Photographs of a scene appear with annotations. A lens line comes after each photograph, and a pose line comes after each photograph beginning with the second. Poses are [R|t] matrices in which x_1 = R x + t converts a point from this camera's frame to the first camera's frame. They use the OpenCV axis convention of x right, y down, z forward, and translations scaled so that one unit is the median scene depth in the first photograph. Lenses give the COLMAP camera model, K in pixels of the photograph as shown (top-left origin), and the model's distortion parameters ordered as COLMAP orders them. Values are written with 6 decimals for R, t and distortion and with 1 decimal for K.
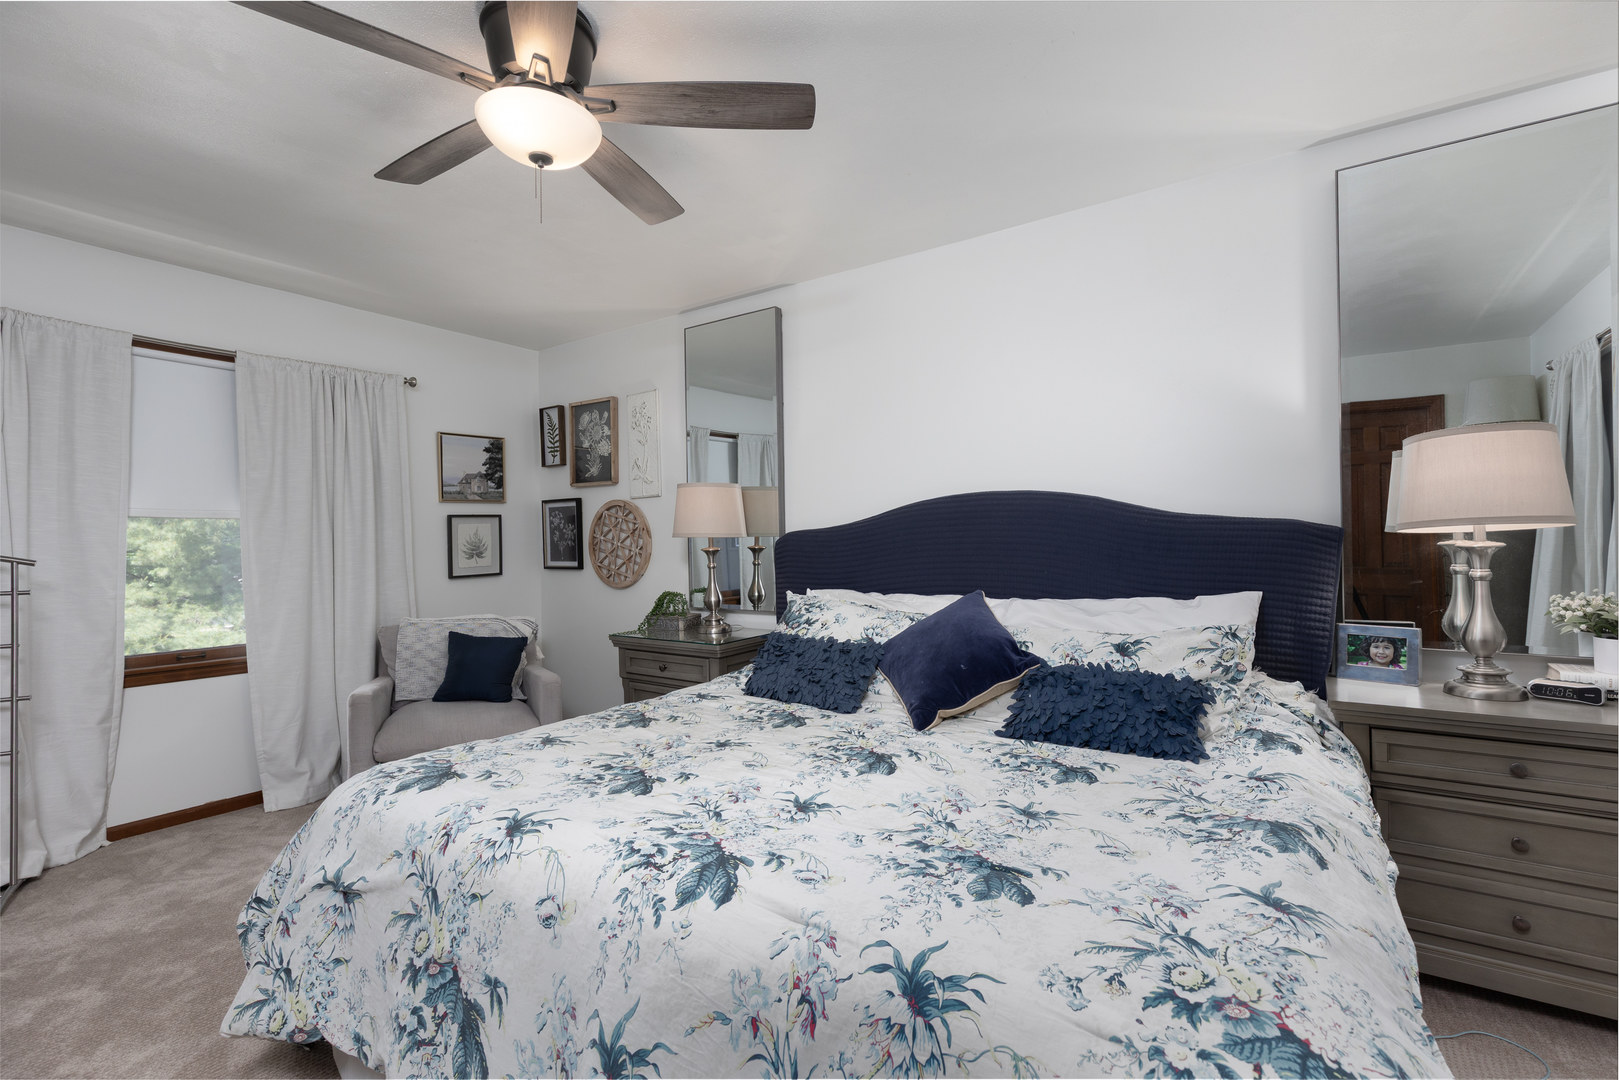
lens RADIAL K [[721.4, 0, 819.5], [0, 721.4, 541.0], [0, 0, 1]] dist [0.021119, 0.000091]
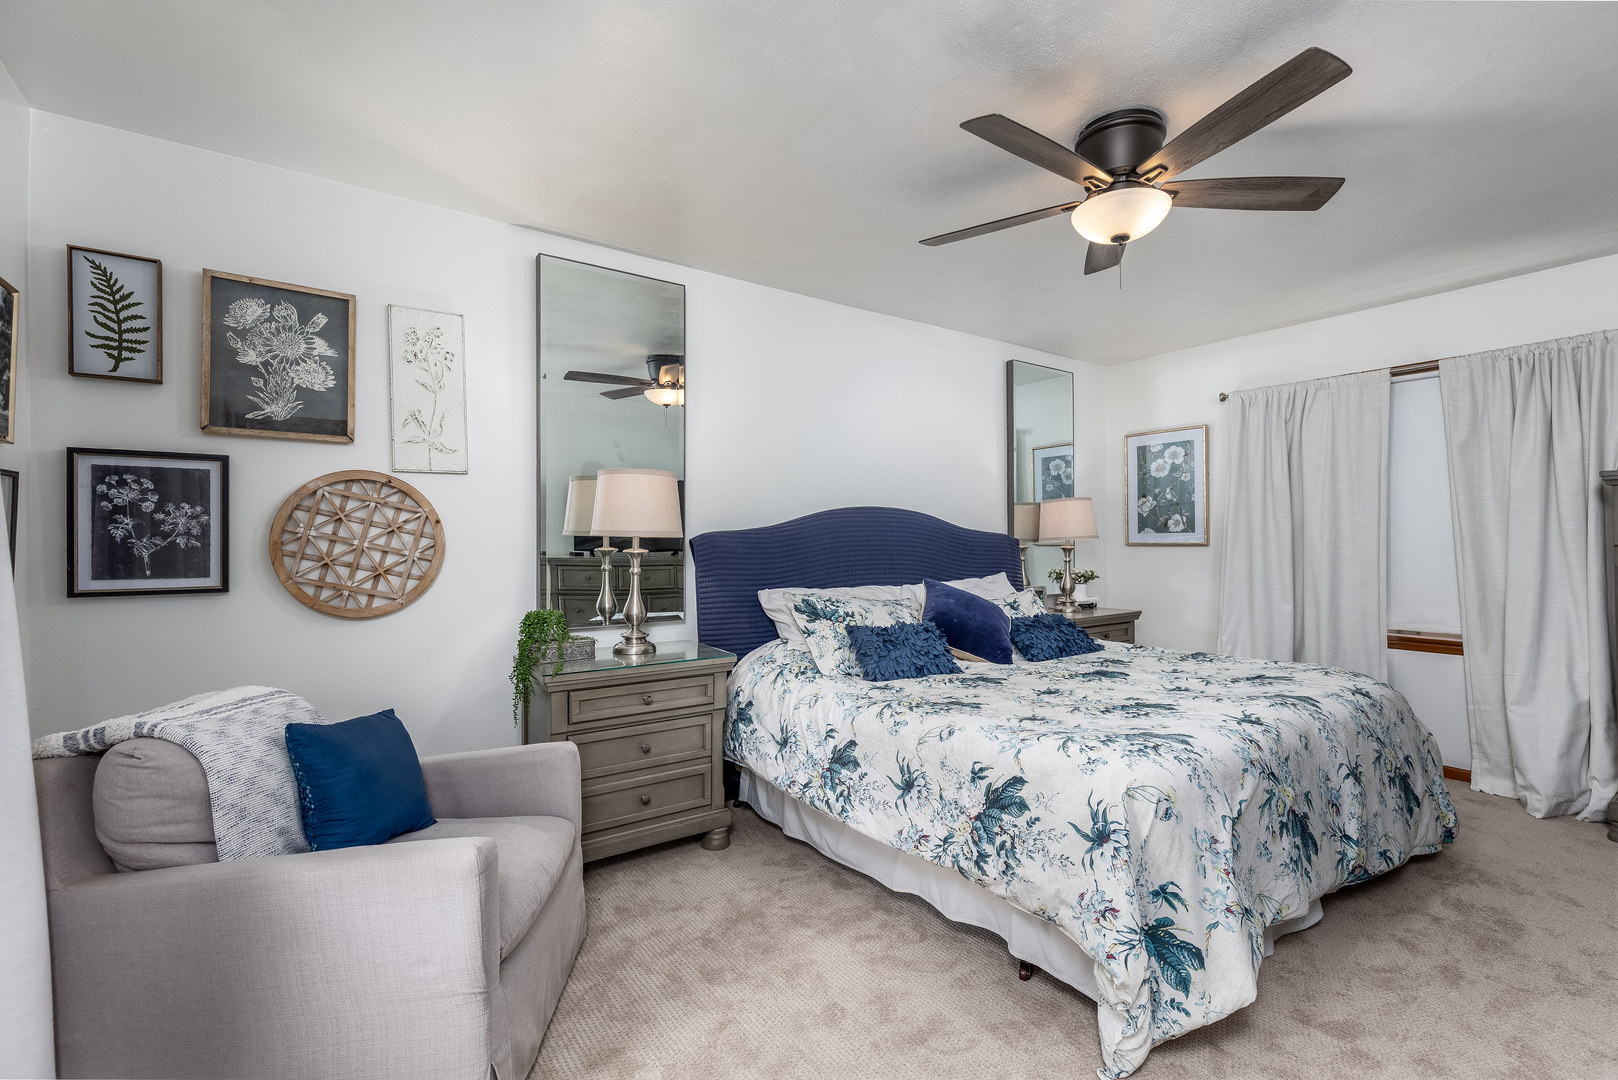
lens RADIAL K [[721.0, 0, 817.0], [0, 721.0, 537.7], [0, 0, 1]] dist [0.021119, 0.000091]
pose [[0.332824, 0.013176, 0.942897, -0.709048], [-0.002636, 0.999911, -0.013042, 0.005895], [-0.942985, 0.001855, 0.332829, 0.434566]]
